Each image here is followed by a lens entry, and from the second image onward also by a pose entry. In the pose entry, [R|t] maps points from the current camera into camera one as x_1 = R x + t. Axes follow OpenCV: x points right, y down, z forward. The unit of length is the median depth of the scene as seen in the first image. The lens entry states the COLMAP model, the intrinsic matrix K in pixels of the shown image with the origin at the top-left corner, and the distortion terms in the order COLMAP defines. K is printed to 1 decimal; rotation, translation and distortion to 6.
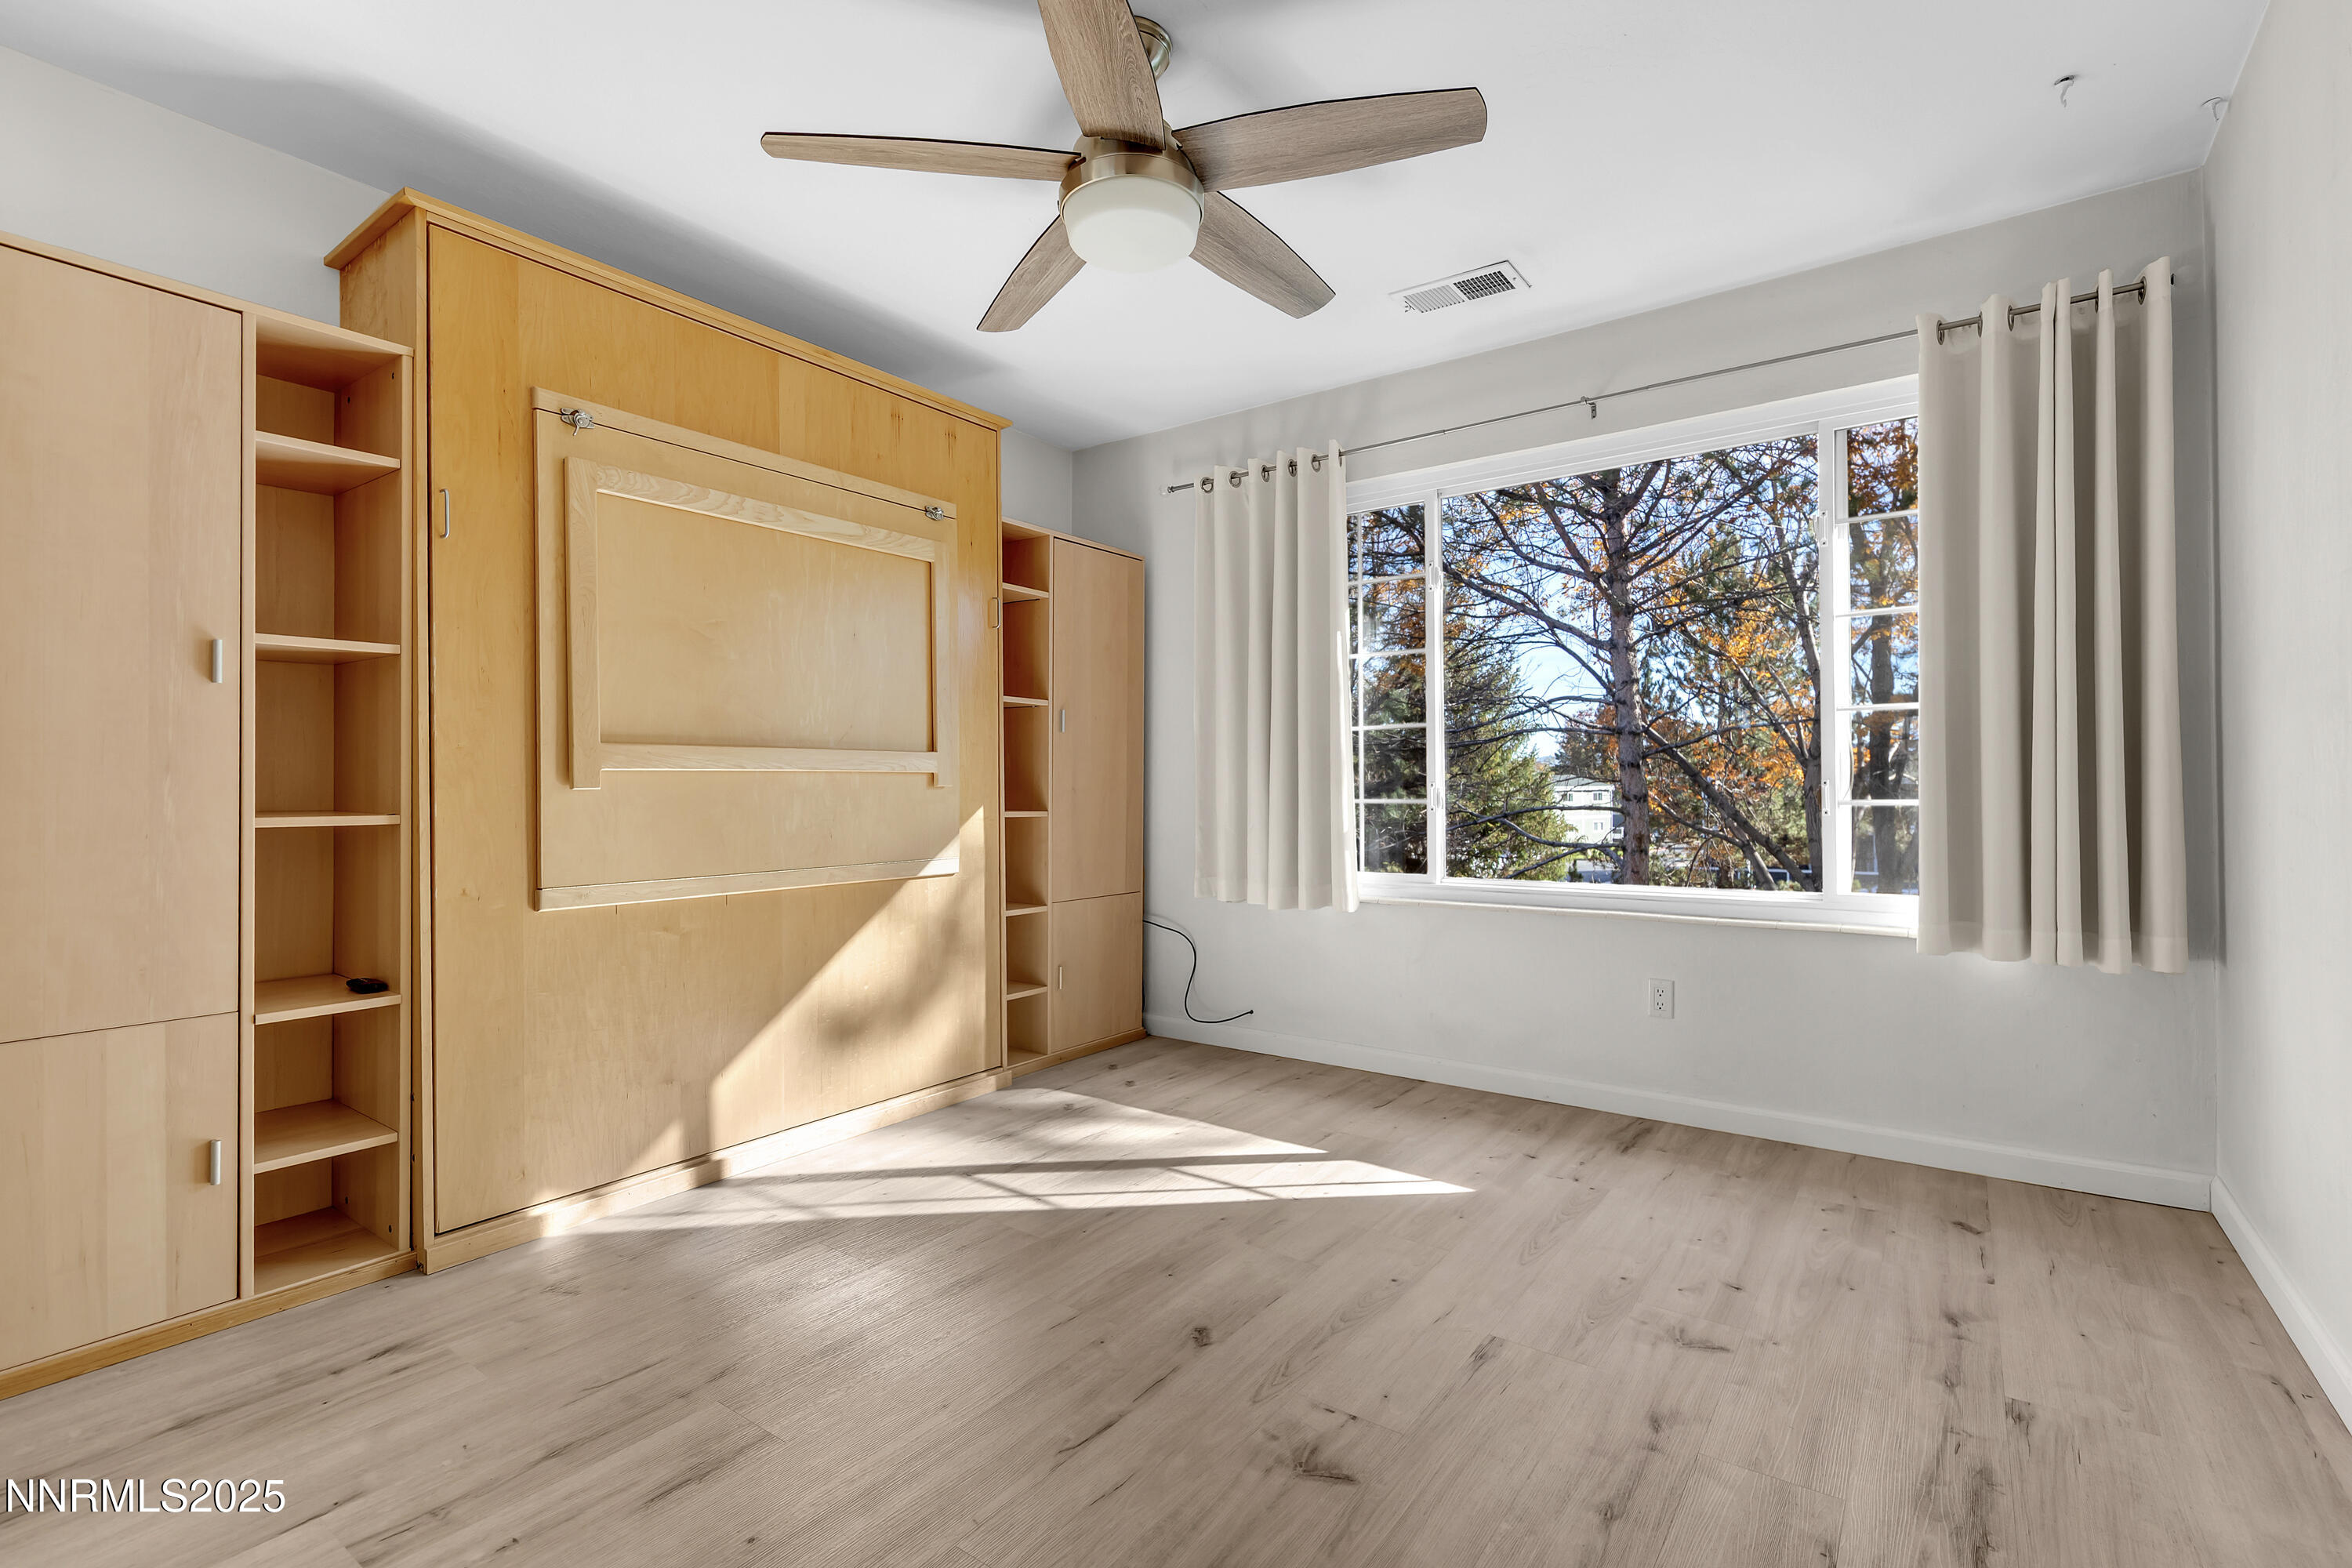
lens RADIAL K [[1069.0, 0, 1168.6], [0, 1069.0, 772.8], [0, 0, 1]] dist [0.005939, 0.000286]
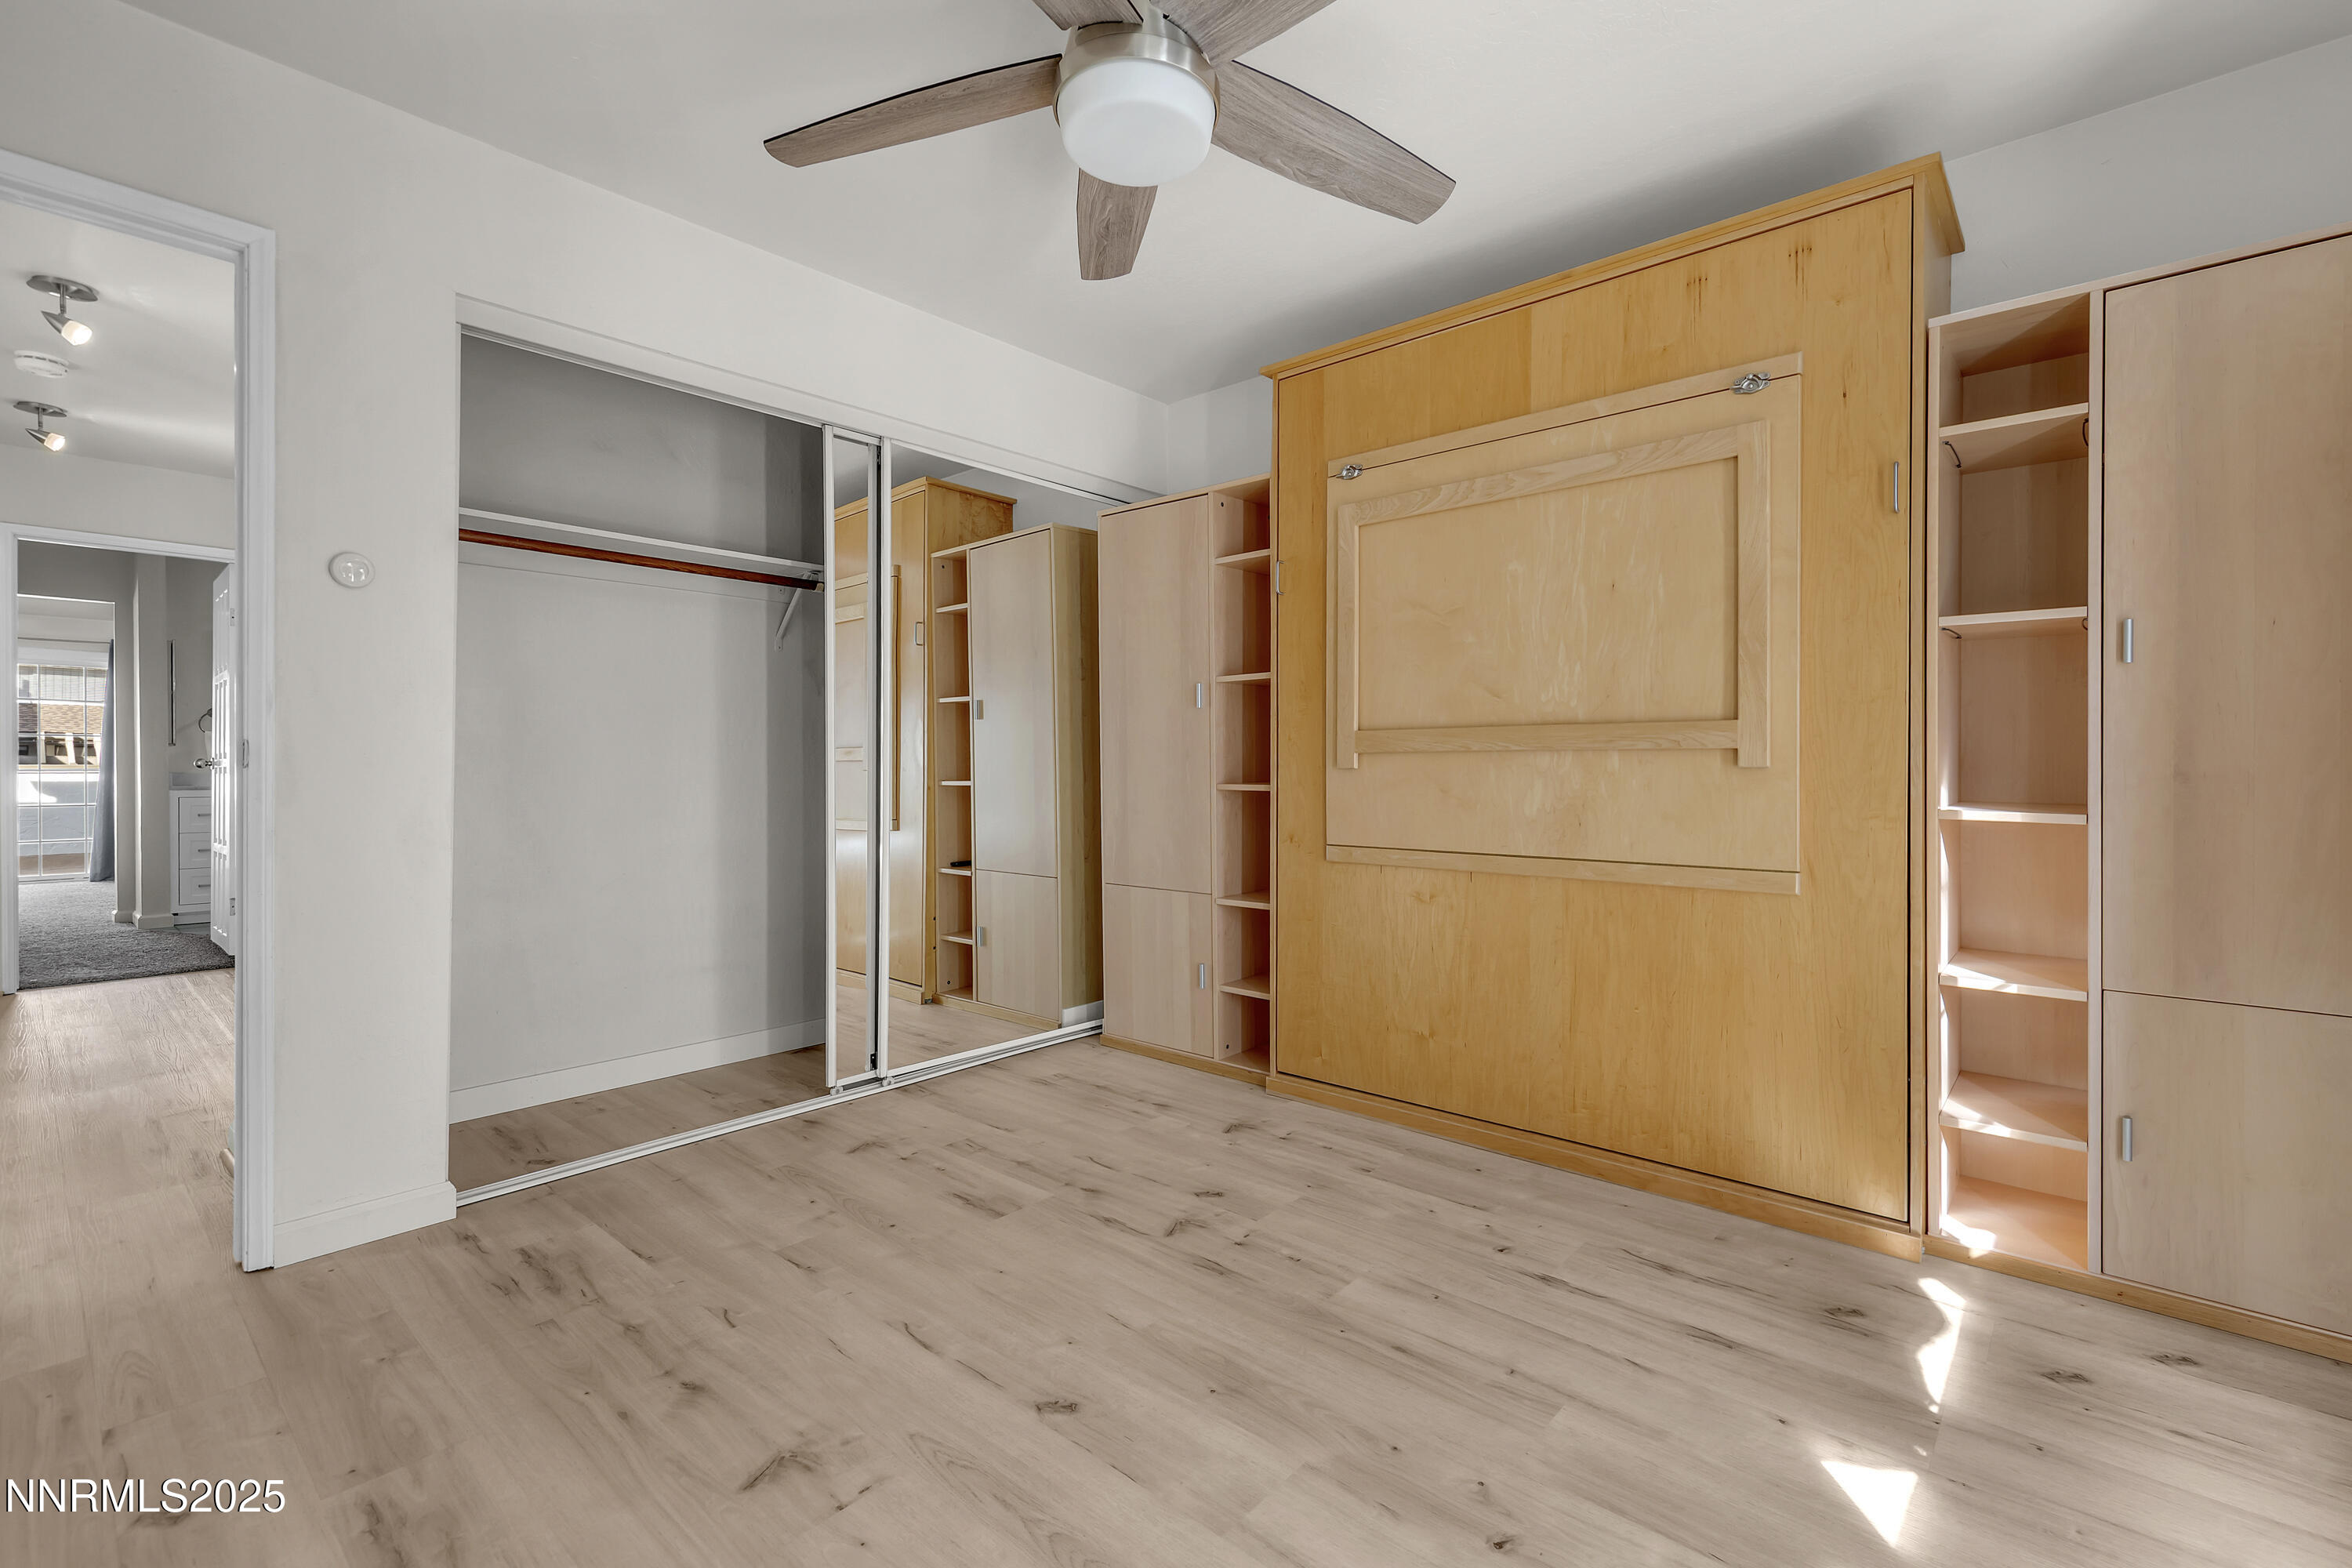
lens RADIAL K [[1040.4, 0, 1225.0], [0, 1040.4, 764.9], [0, 0, 1]] dist [0.004636, -0.000177]
pose [[-0.074846, 0.001834, -0.997193, 0.875412], [0.011763, 0.999930, 0.000956, 0.010215], [0.997126, -0.011659, -0.074862, 1.228963]]
